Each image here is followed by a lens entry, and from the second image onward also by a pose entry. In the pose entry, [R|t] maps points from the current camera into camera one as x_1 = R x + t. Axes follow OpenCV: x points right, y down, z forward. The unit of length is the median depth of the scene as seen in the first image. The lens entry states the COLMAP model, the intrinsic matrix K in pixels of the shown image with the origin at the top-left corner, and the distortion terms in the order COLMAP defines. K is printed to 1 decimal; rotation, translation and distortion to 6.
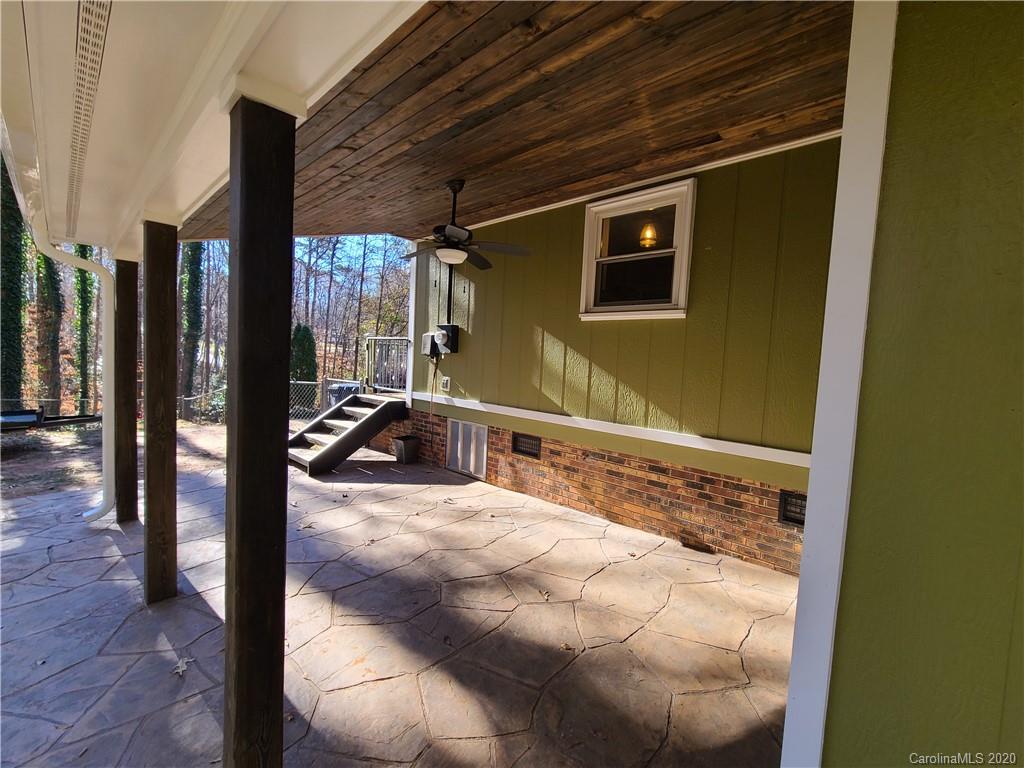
lens RADIAL K [[419.0, 0, 514.4], [0, 419.0, 384.2], [0, 0, 1]] dist [0.000235, -0.000413]
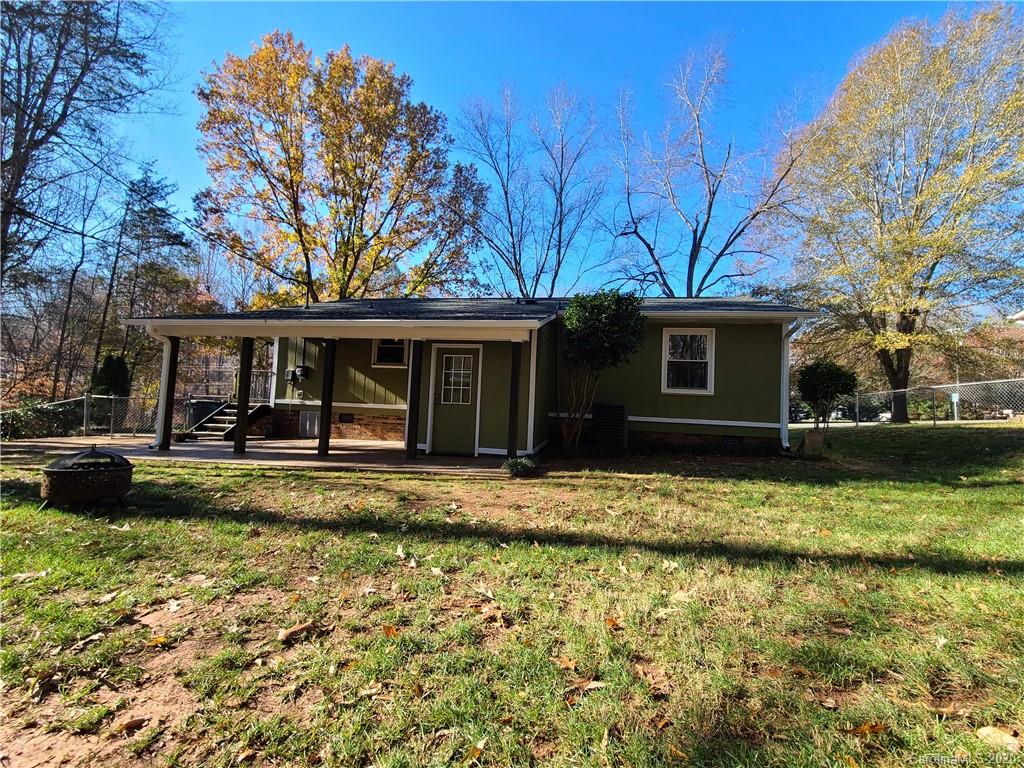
lens RADIAL K [[419.0, 0, 514.4], [0, 419.0, 384.2], [0, 0, 1]] dist [0.000235, -0.000413]
pose [[0.856895, 0.008270, 0.515425, -0.352002], [0.032976, 0.996944, -0.070819, 0.142460], [-0.514435, 0.077681, 0.854003, -1.407157]]
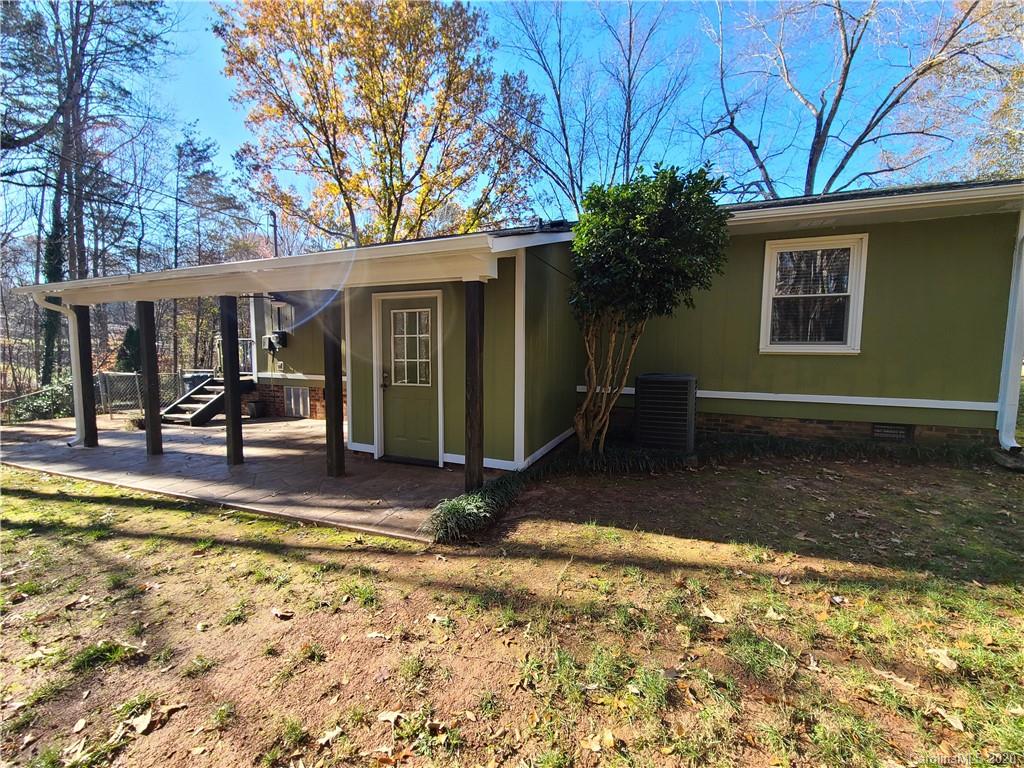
lens RADIAL K [[419.0, 0, 514.4], [0, 419.0, 384.2], [0, 0, 1]] dist [0.000235, -0.000413]
pose [[0.941017, -0.072608, 0.330476, 0.174323], [0.062290, 0.997186, 0.041721, 0.066723], [-0.332576, -0.018675, 0.942892, -0.990082]]
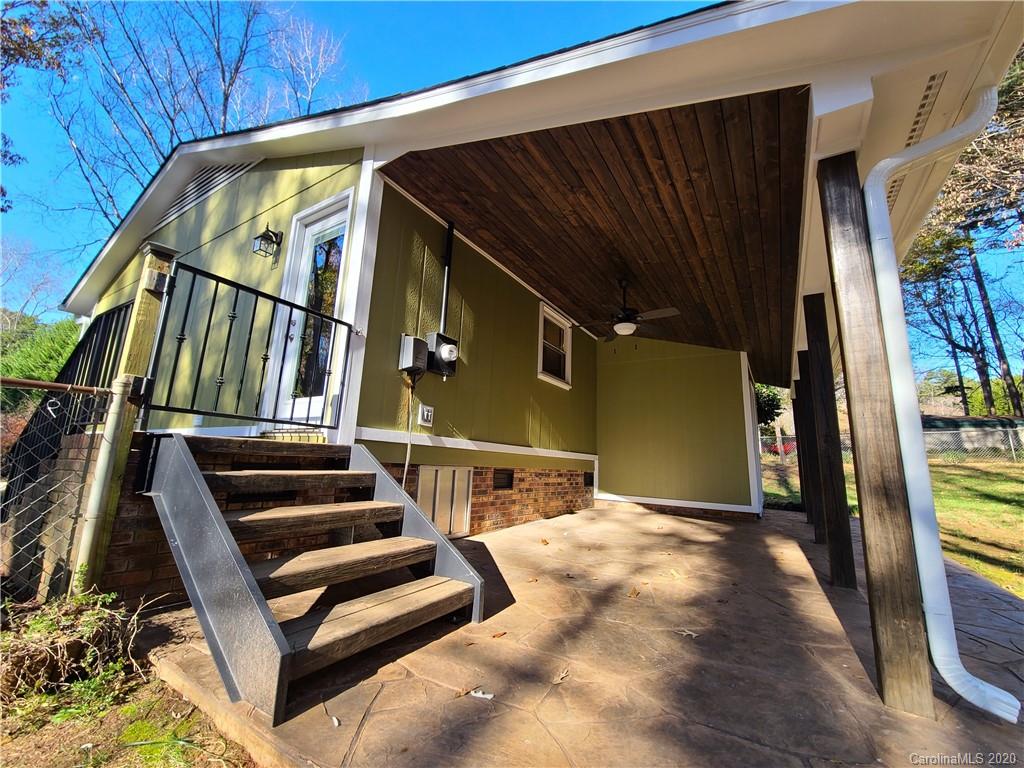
lens RADIAL K [[419.0, 0, 514.4], [0, 419.0, 384.2], [0, 0, 1]] dist [0.000235, -0.000413]
pose [[-0.173796, 0.134618, 0.975537, -0.970366], [0.018056, 0.990882, -0.133518, 0.045769], [-0.984616, -0.005591, -0.174642, 1.080150]]
